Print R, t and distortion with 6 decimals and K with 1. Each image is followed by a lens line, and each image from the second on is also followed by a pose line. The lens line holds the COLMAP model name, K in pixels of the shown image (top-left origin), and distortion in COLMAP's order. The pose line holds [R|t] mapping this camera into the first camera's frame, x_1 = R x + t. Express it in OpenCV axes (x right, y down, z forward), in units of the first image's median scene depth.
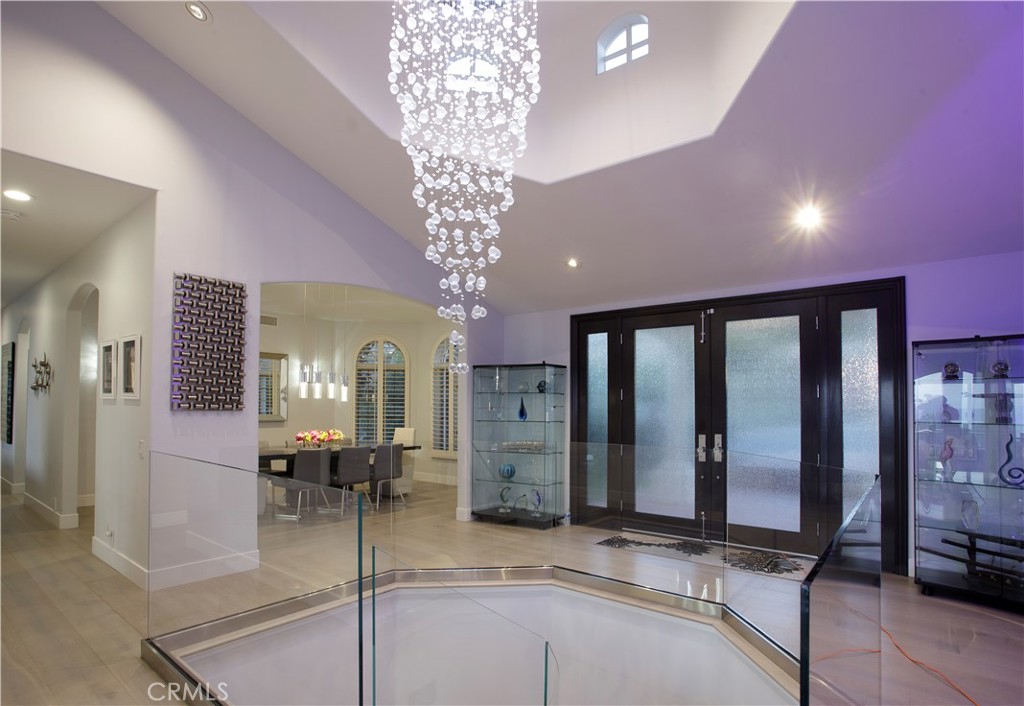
lens RADIAL K [[520.6, 0, 511.8], [0, 520.6, 399.4], [0, 0, 1]] dist [-0.001071, -0.000129]
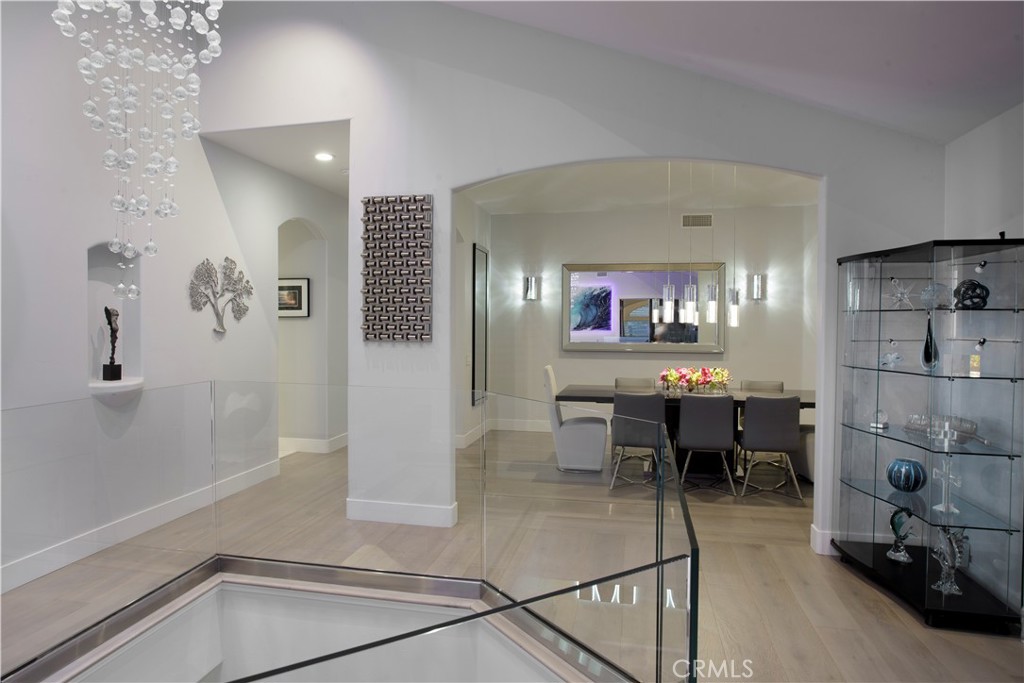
lens RADIAL K [[657.8, 0, 512.0], [0, 657.8, 341.5], [0, 0, 1]] dist [-0.000503, -0.000247]
pose [[0.467296, 0.018190, -0.883914, 0.350233], [0.012164, 0.999561, 0.027000, -0.004781], [0.884017, -0.023369, 0.466870, 0.407589]]
